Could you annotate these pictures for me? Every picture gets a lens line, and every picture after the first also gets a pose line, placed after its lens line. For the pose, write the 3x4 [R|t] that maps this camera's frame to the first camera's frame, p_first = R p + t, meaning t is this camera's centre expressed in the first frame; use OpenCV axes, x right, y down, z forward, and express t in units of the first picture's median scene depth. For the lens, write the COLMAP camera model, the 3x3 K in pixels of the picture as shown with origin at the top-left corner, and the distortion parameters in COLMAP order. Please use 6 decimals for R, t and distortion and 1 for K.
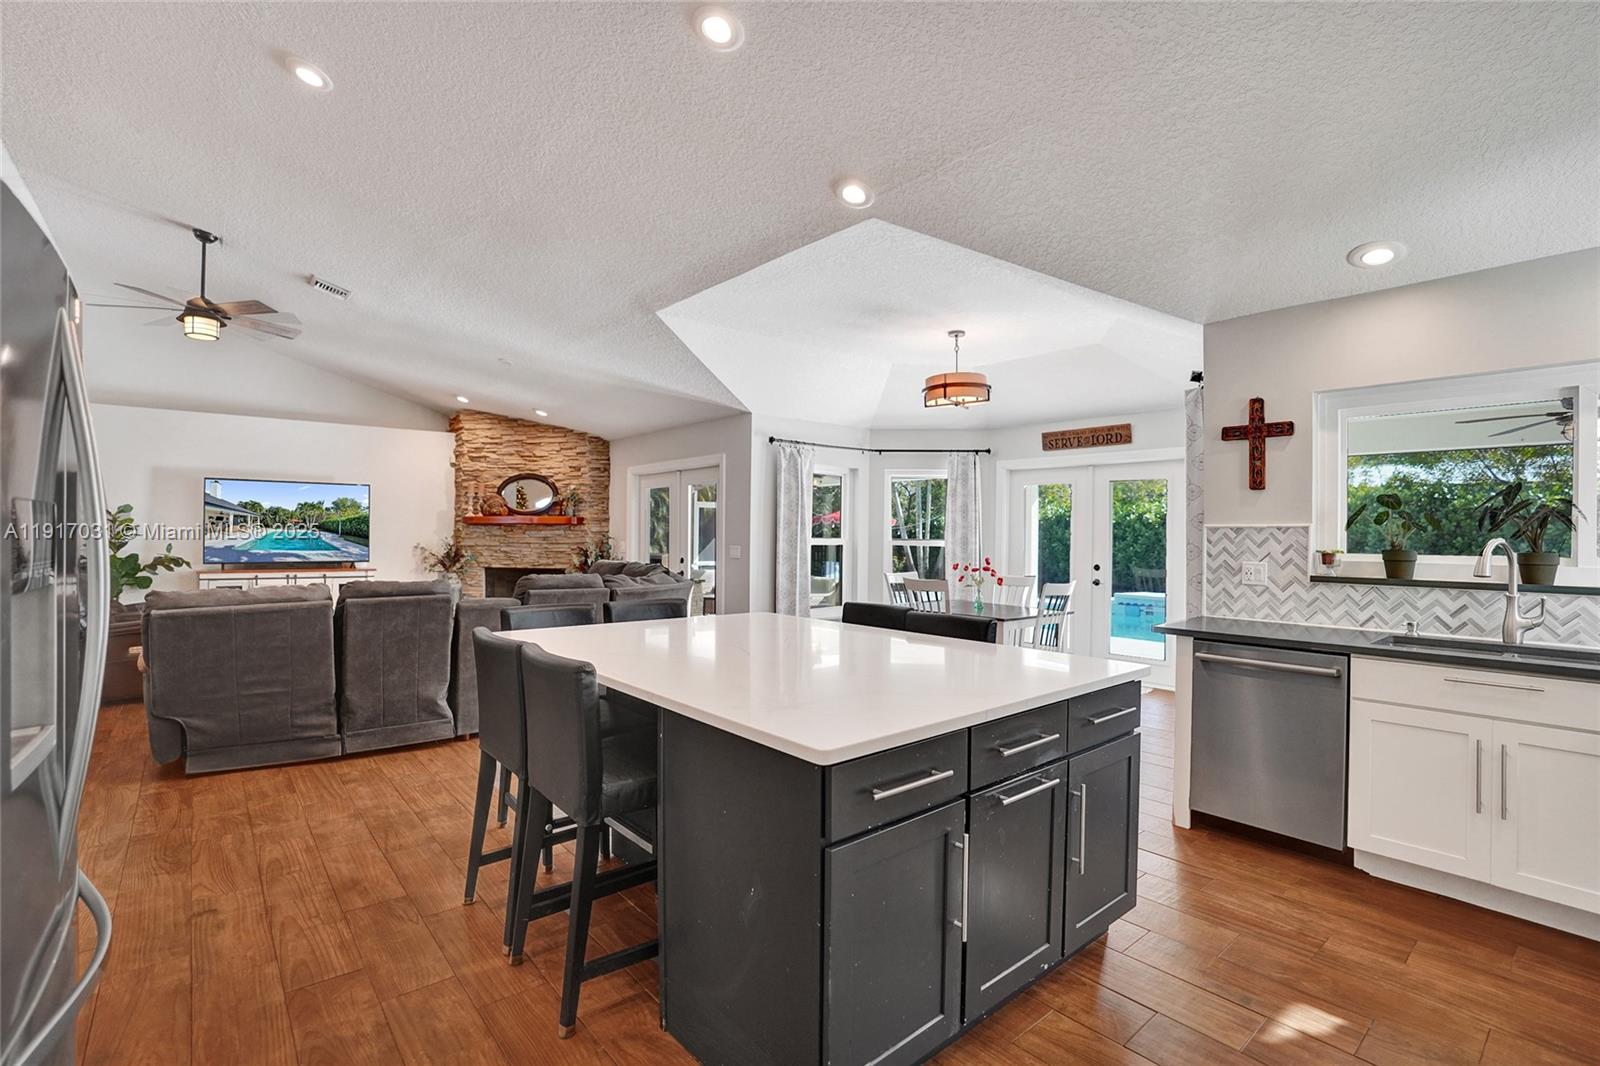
lens RADIAL K [[745.4, 0, 800.9], [0, 745.4, 523.7], [0, 0, 1]] dist [-0.017735, -0.000322]
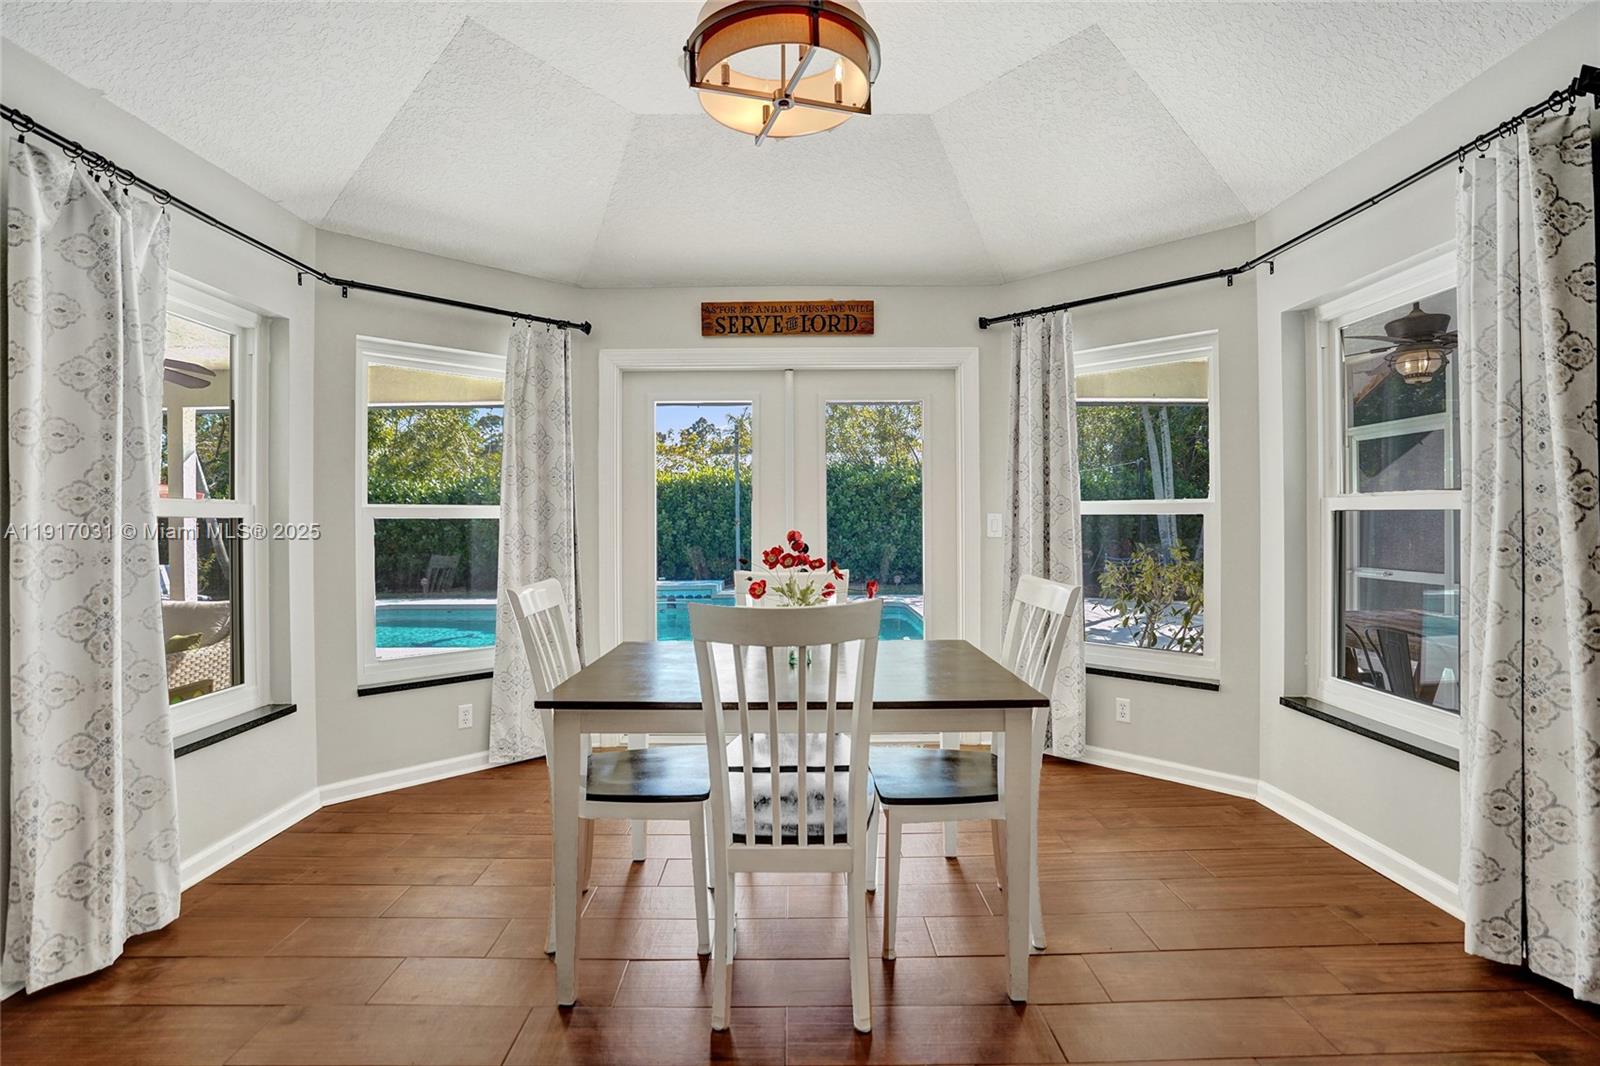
lens RADIAL K [[746.3, 0, 798.1], [0, 746.3, 534.0], [0, 0, 1]] dist [-0.070265, 0.028785]
pose [[0.635767, -0.029310, 0.771324, -0.045314], [0.003081, 0.999367, 0.035436, 0.024485], [-0.771875, -0.020152, 0.635455, 0.562637]]
